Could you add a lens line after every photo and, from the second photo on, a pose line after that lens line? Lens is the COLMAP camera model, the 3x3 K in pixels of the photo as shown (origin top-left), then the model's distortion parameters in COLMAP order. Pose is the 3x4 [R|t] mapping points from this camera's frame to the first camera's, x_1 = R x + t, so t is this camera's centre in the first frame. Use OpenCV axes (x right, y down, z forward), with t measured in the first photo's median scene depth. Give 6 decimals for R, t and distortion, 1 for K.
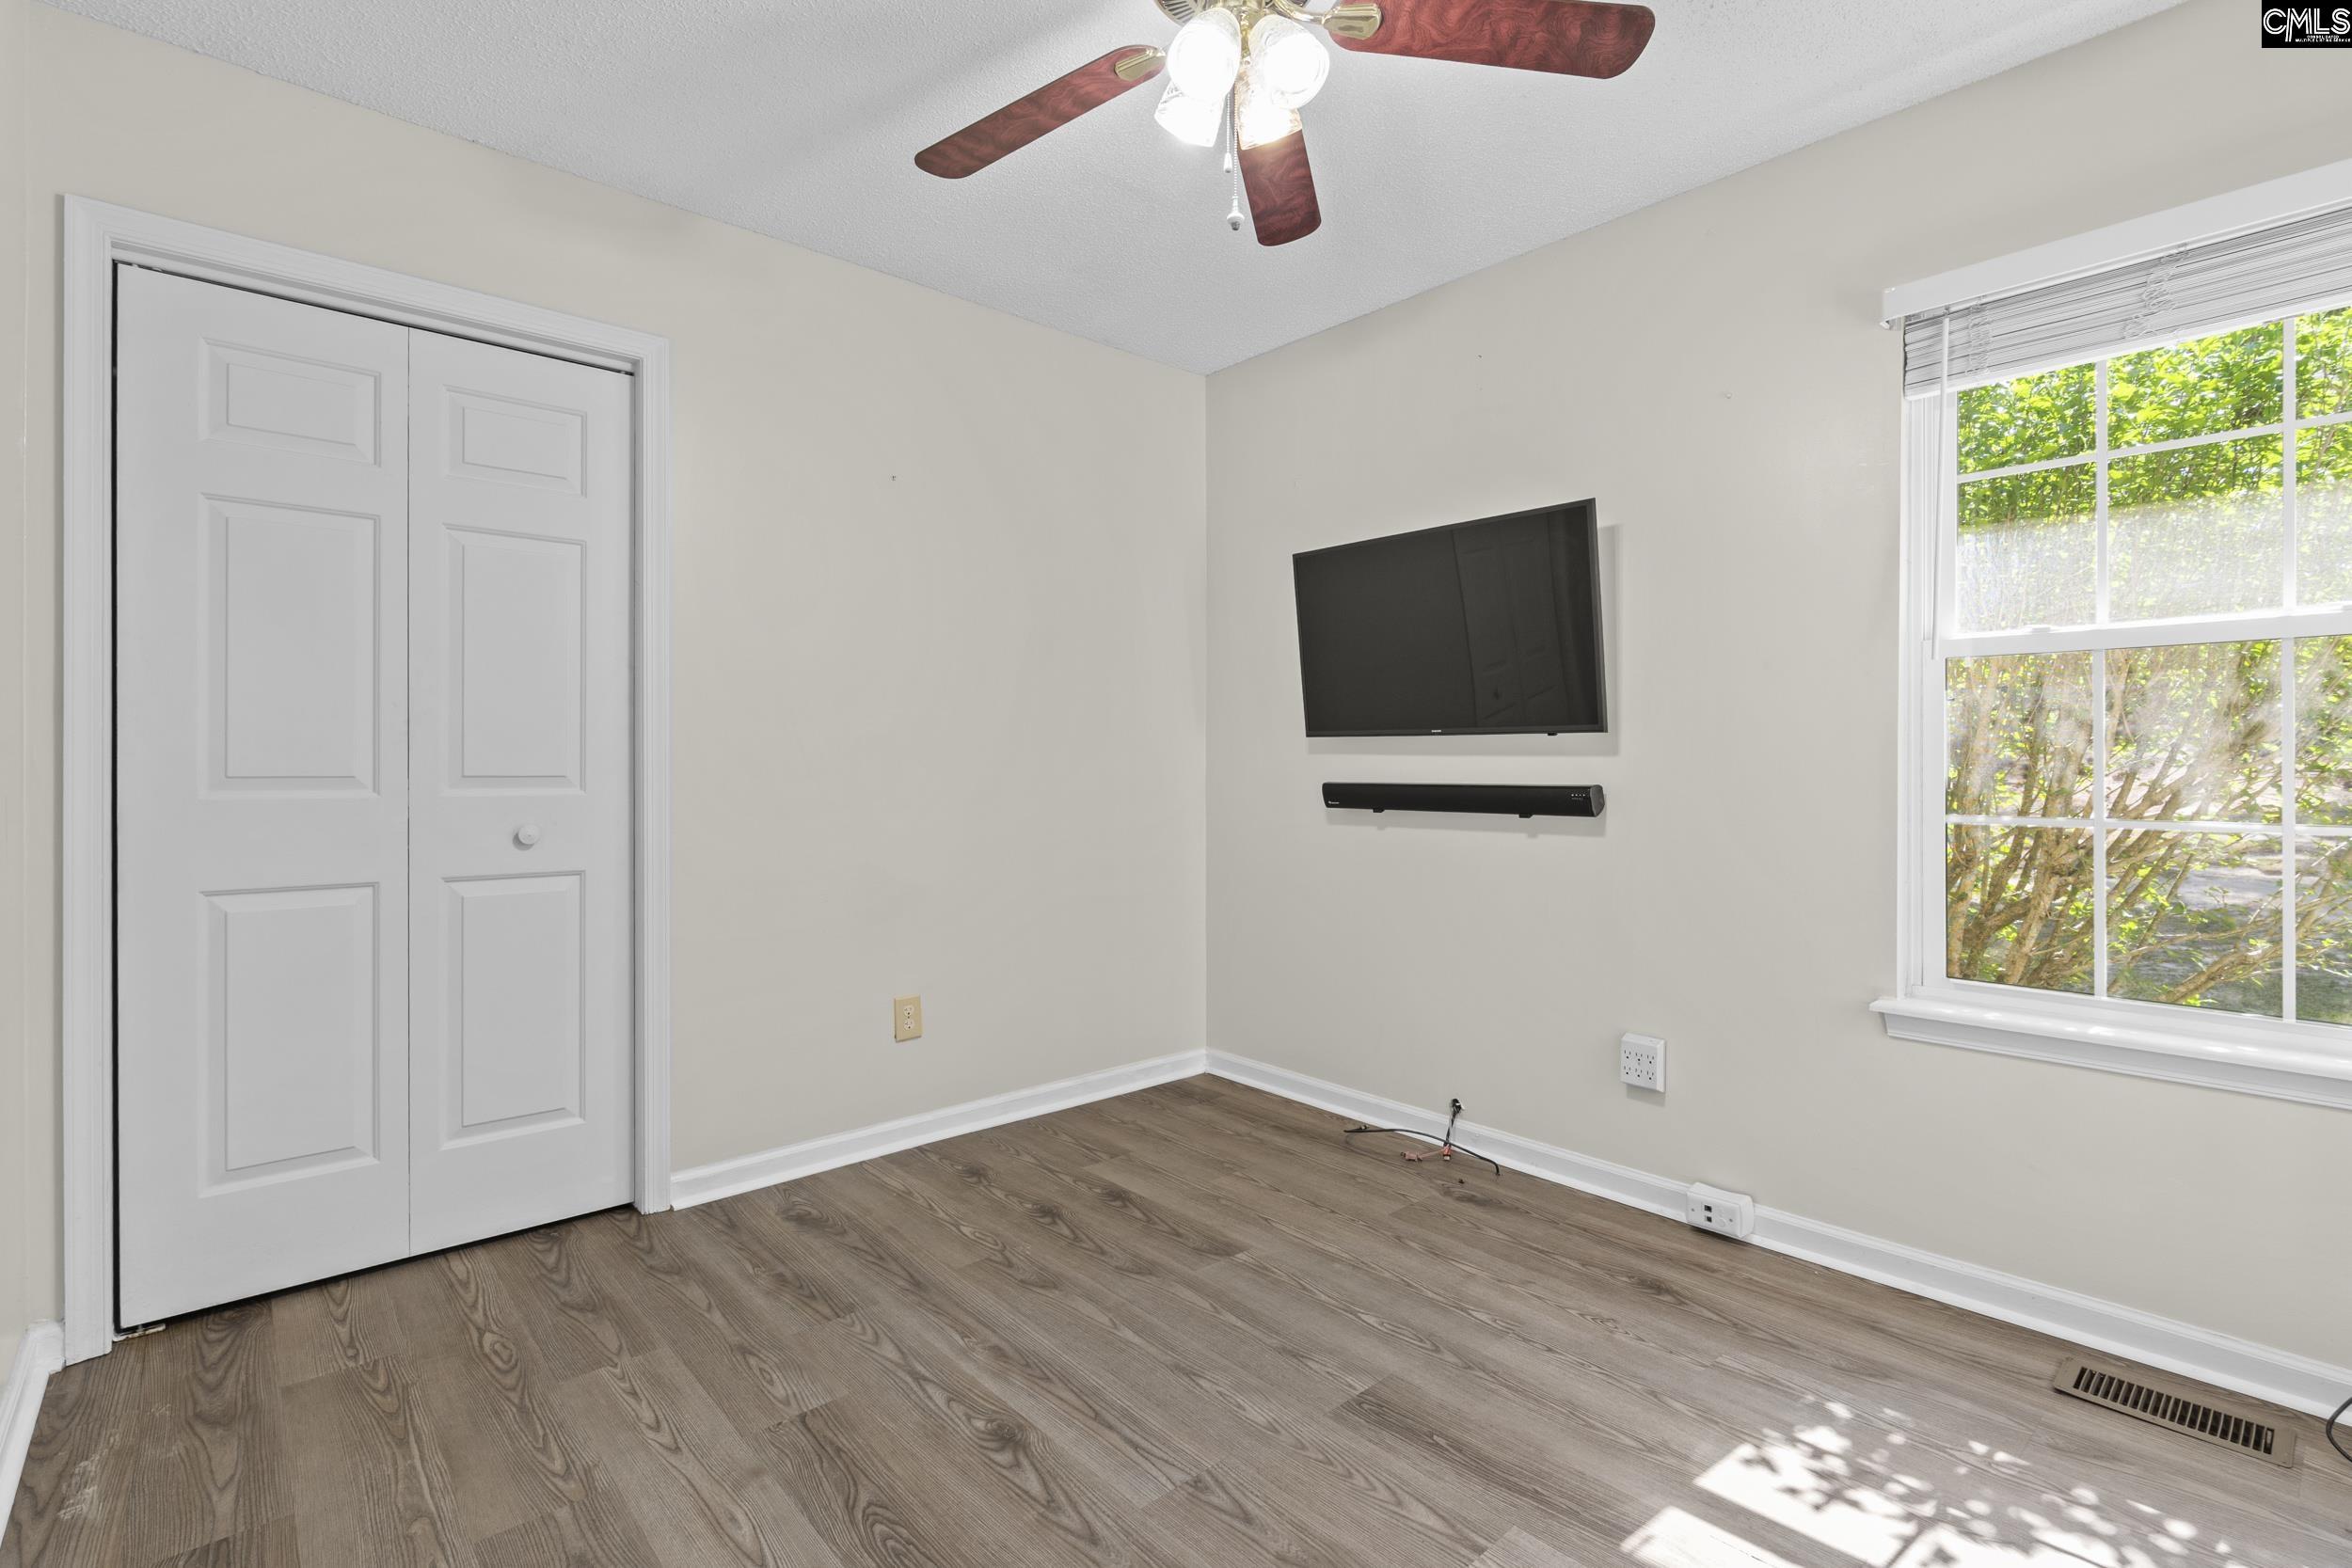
lens RADIAL K [[1090.7, 0, 1172.4], [0, 1090.7, 782.8], [0, 0, 1]] dist [-0.033004, 0.007469]
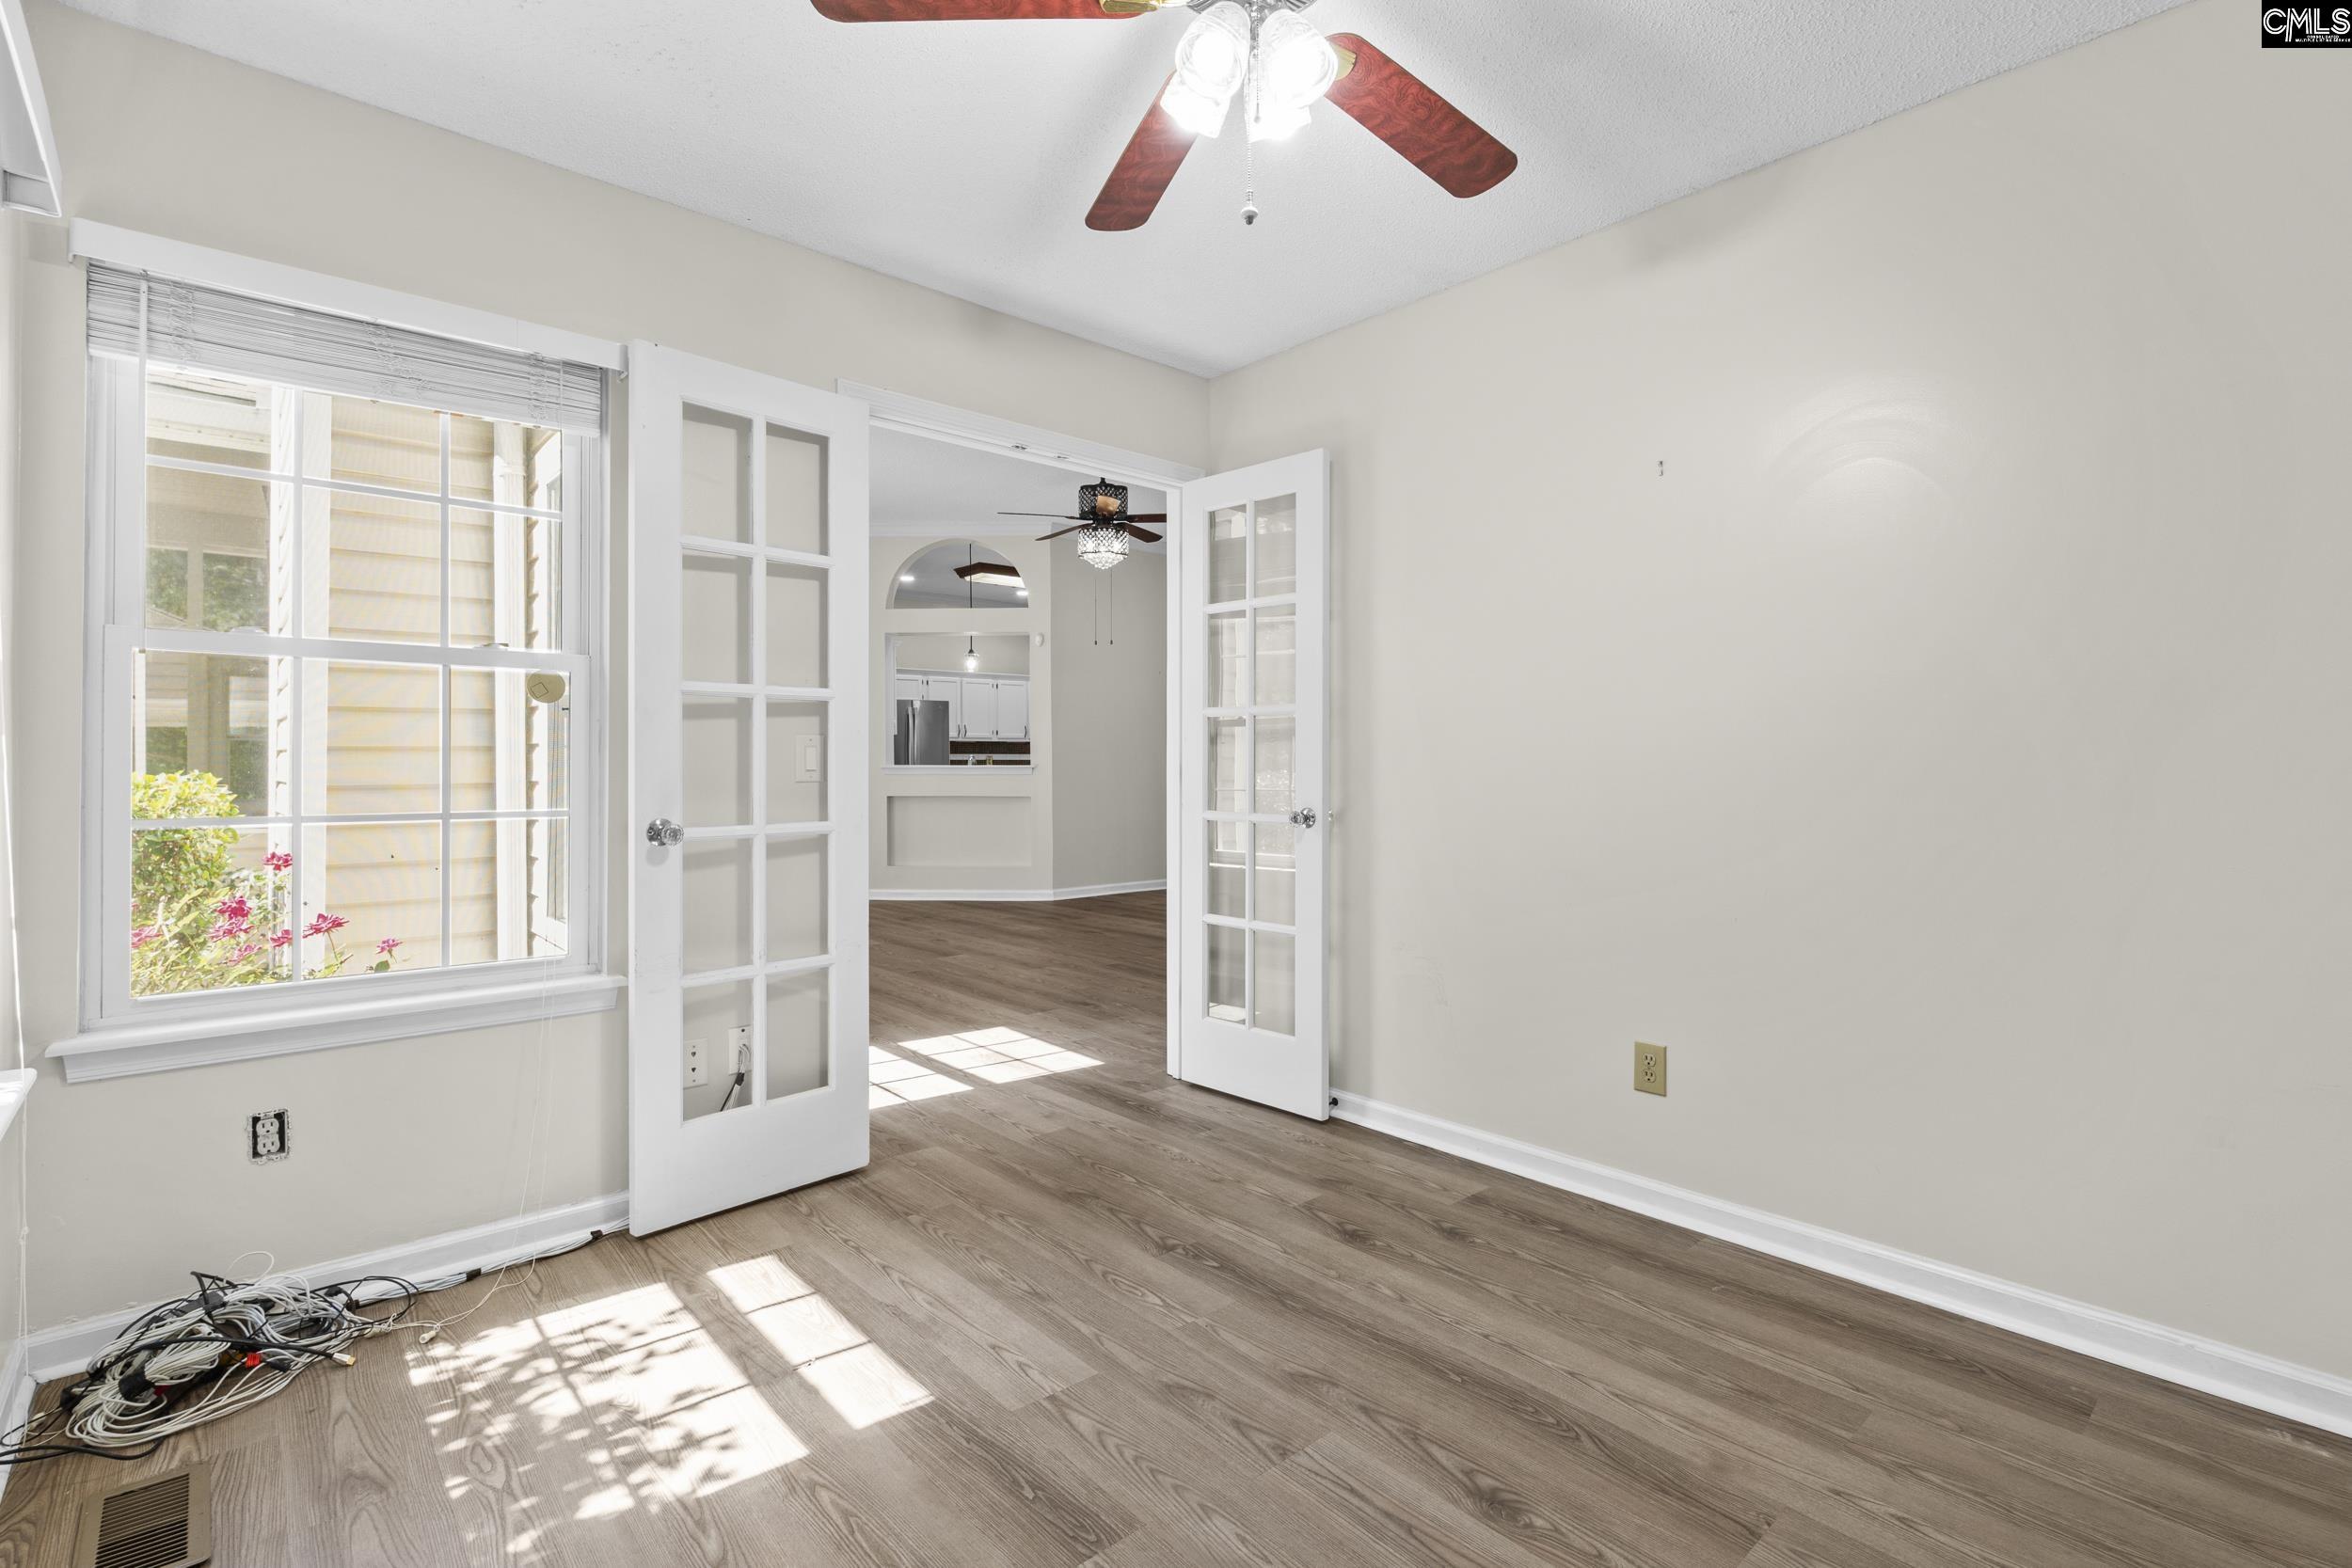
lens RADIAL K [[1090.7, 0, 1176.4], [0, 1090.7, 768.4], [0, 0, 1]] dist [-0.033004, 0.007469]
pose [[-0.999996, -0.001696, 0.002288, 0.123534], [-0.001633, 0.999620, 0.027520, -0.045476], [-0.002334, 0.027516, -0.999619, 1.987059]]
